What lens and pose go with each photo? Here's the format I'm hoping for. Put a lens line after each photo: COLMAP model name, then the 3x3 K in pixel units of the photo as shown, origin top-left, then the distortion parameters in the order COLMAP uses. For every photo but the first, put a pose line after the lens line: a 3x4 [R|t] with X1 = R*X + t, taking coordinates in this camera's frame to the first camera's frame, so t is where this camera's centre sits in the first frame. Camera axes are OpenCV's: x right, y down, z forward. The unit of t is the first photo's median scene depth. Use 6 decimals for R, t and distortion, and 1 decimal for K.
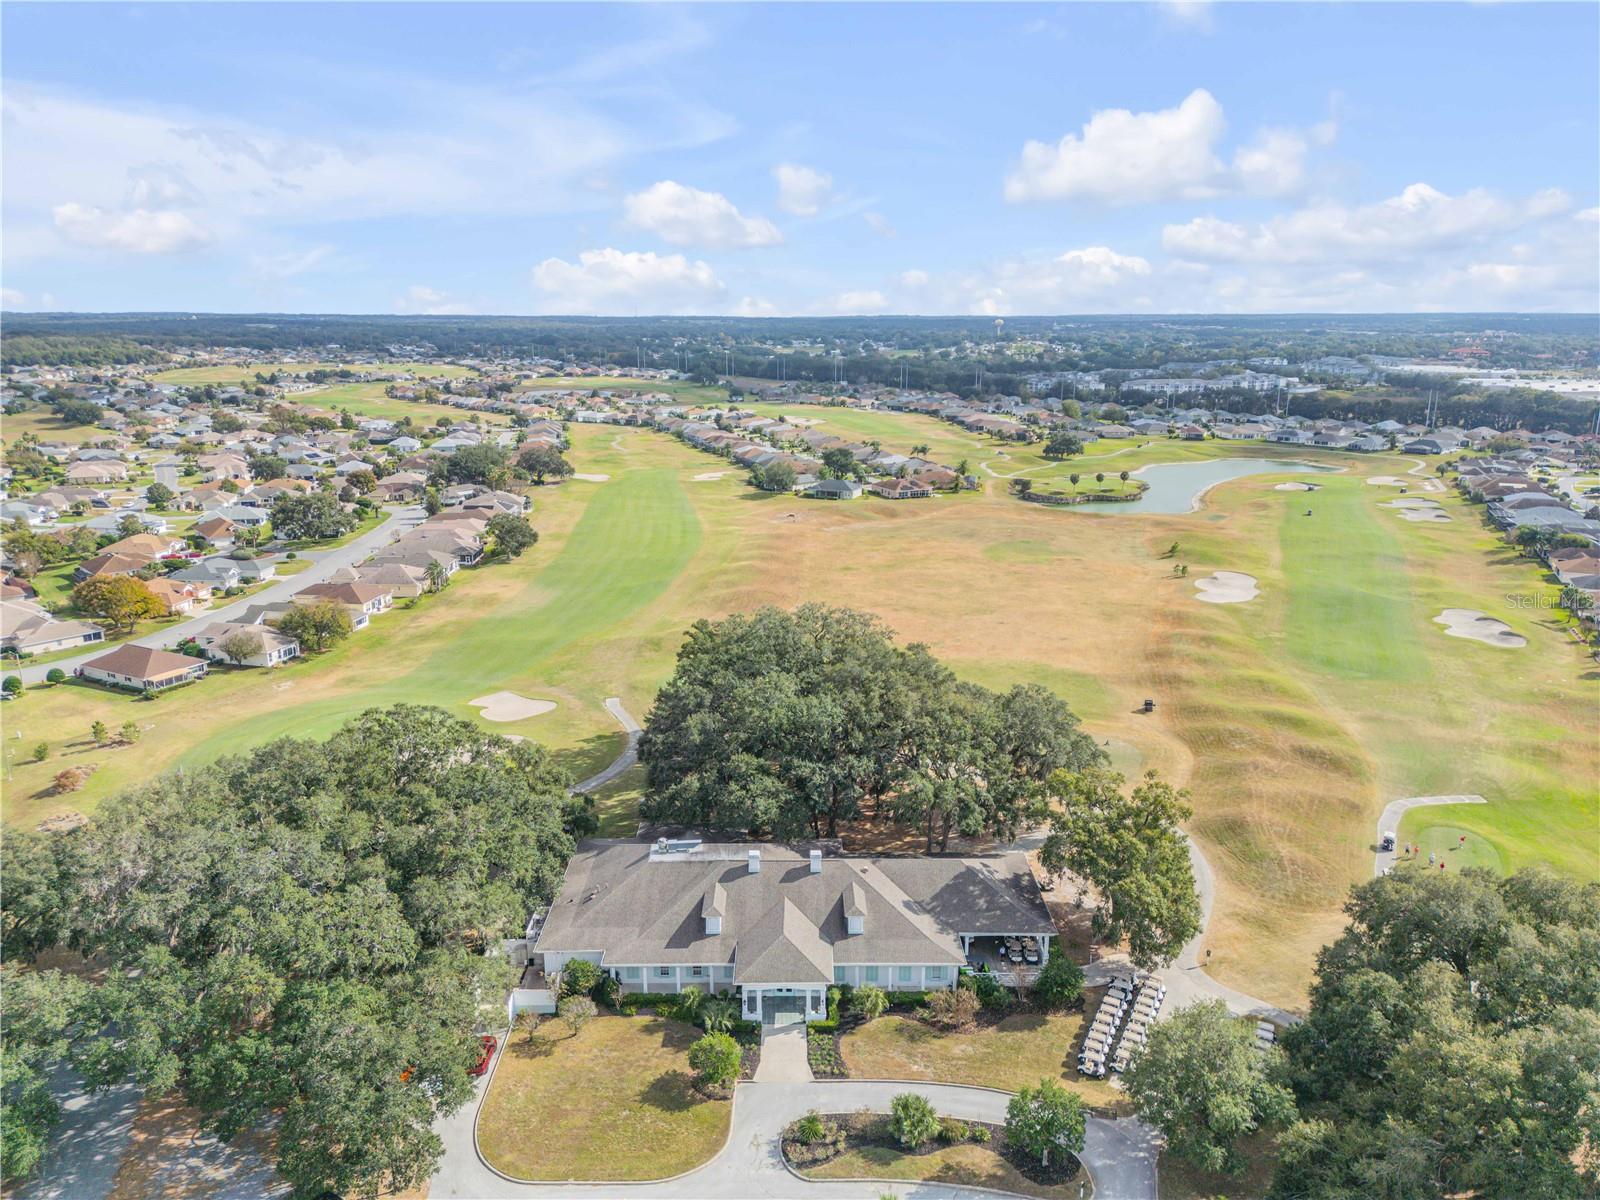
lens RADIAL K [[1125.5, 0, 796.0], [0, 1125.5, 597.3], [0, 0, 1]] dist [0.091302, -0.098615]
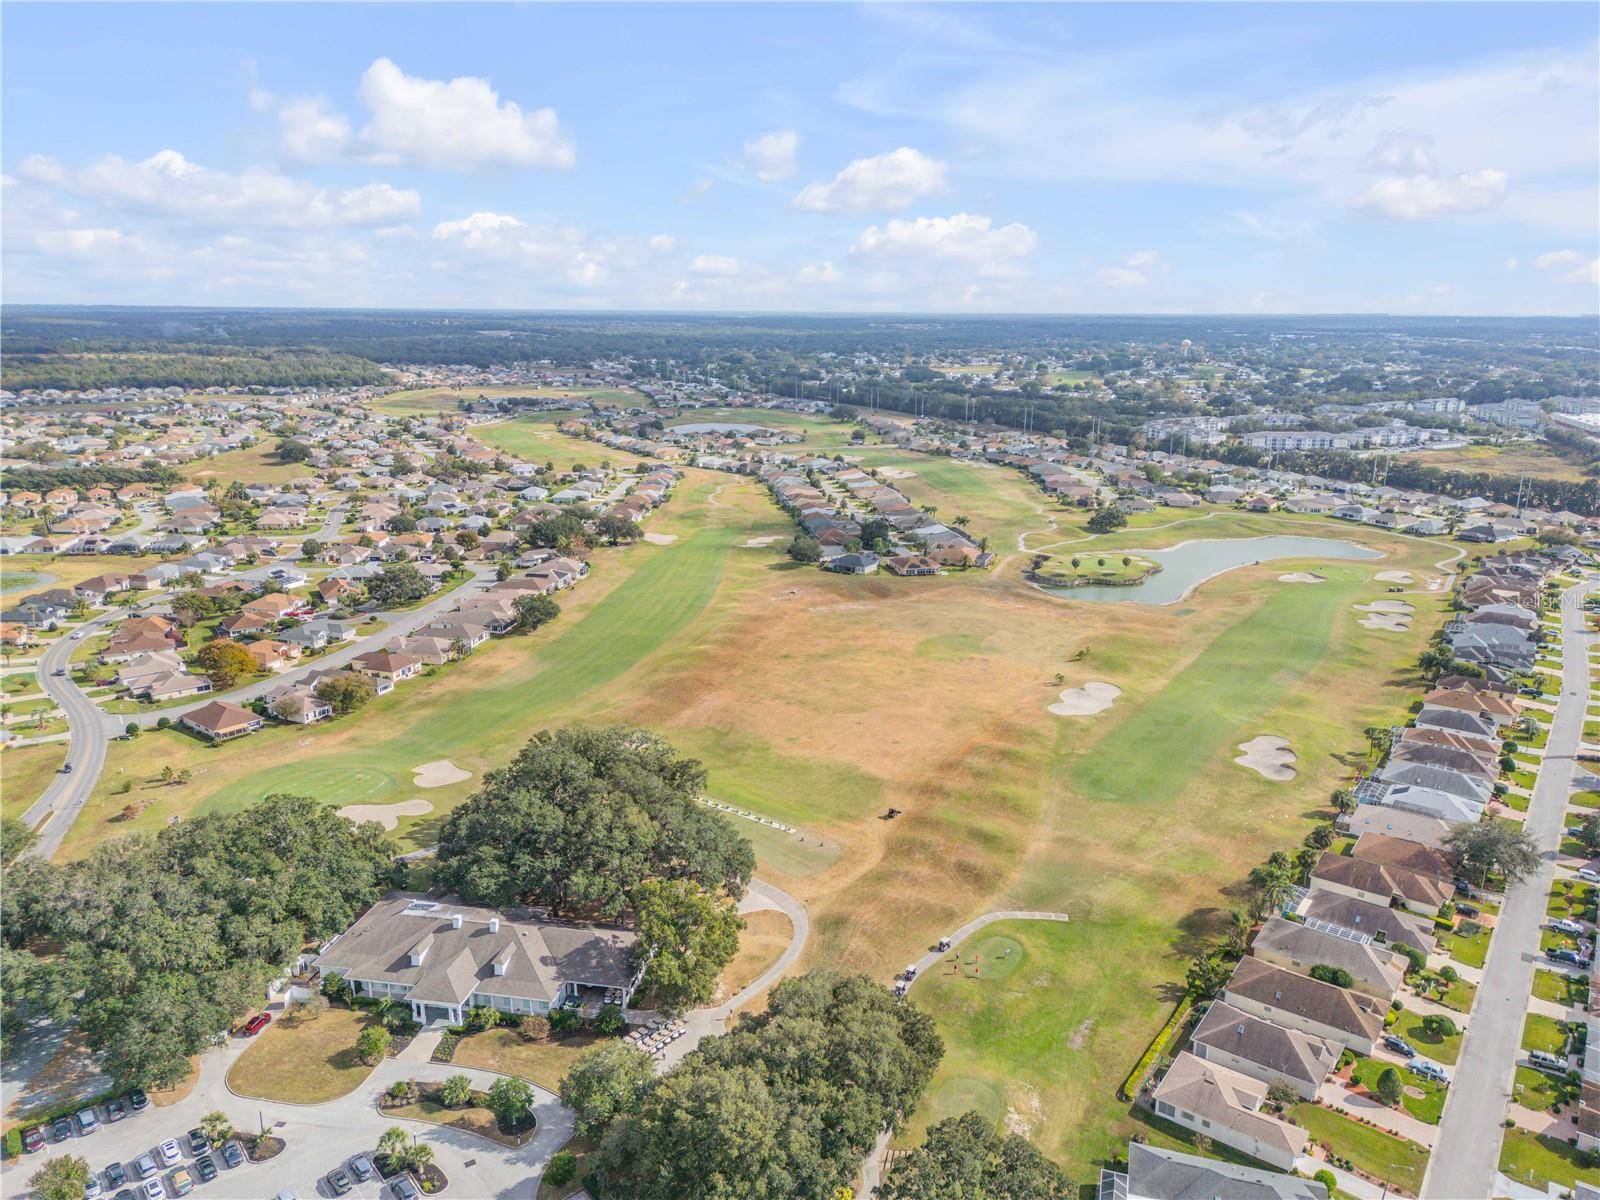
lens RADIAL K [[1125.5, 0, 796.0], [0, 1125.5, 597.3], [0, 0, 1]] dist [0.091302, -0.098615]
pose [[0.981809, 0.051962, -0.182621, 0.381292], [-0.051272, 0.998649, 0.008501, -0.140047], [0.182816, 0.001017, 0.983147, -0.259569]]
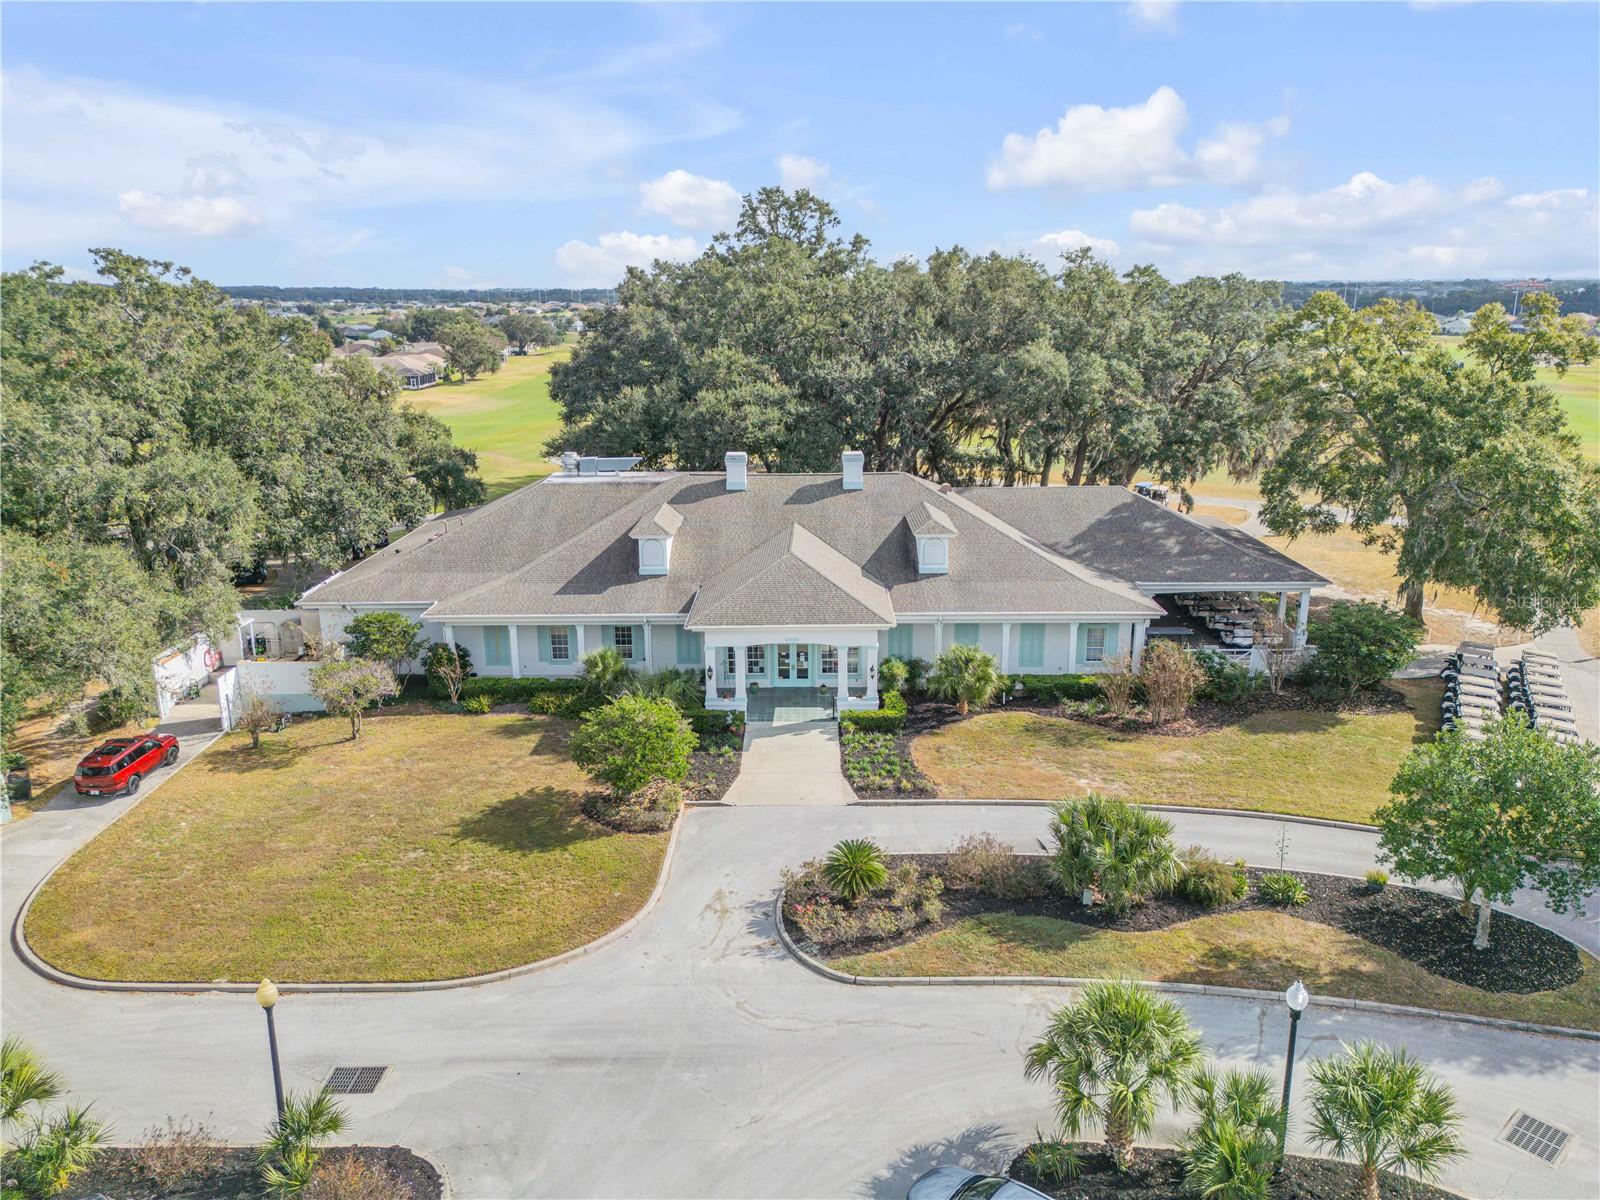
lens RADIAL K [[1125.5, 0, 796.0], [0, 1125.5, 597.3], [0, 0, 1]] dist [0.091302, -0.098615]
pose [[0.999860, -0.004079, -0.016220, -0.000428], [0.004390, 0.999806, 0.019184, 0.156174], [0.016139, -0.019252, 0.999684, 0.261185]]
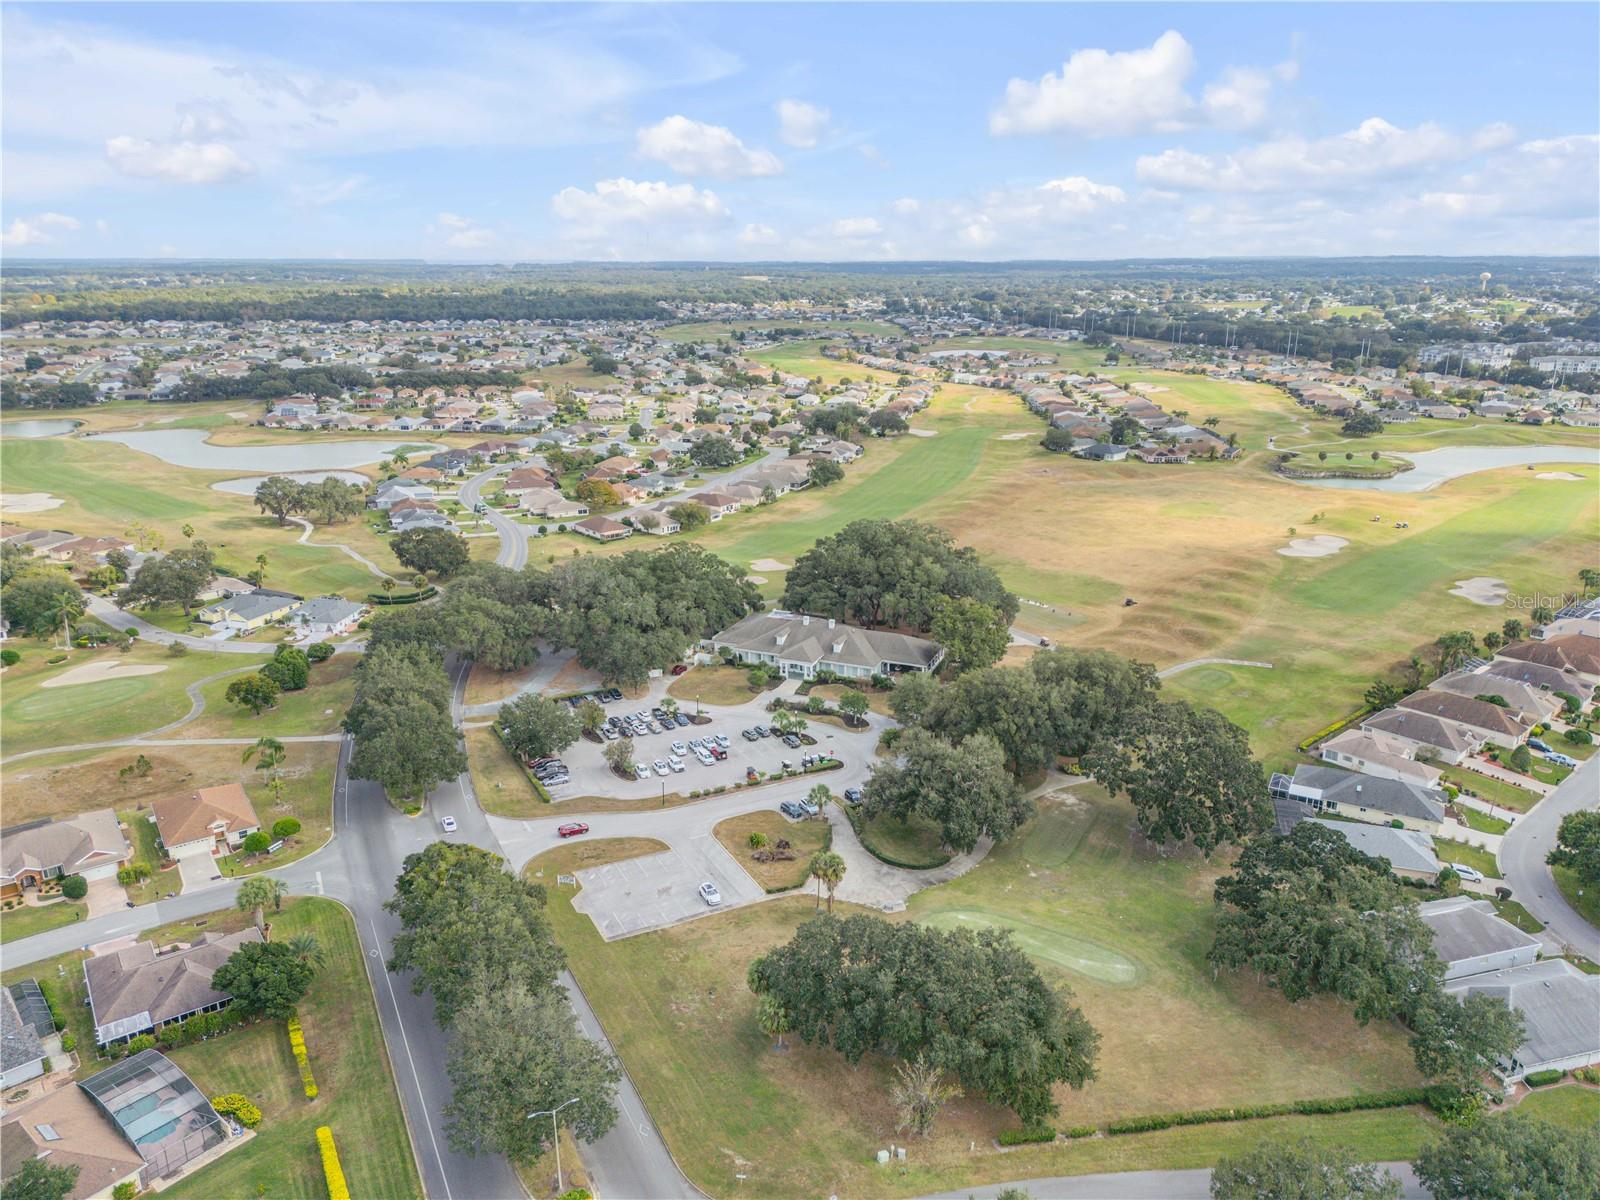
lens RADIAL K [[1125.5, 0, 796.0], [0, 1125.5, 597.3], [0, 0, 1]] dist [0.091302, -0.098615]
pose [[0.920781, 0.109412, -0.374421, 0.426159], [-0.091634, 0.993668, 0.065019, 0.024721], [0.379164, -0.025559, 0.924976, -0.588566]]
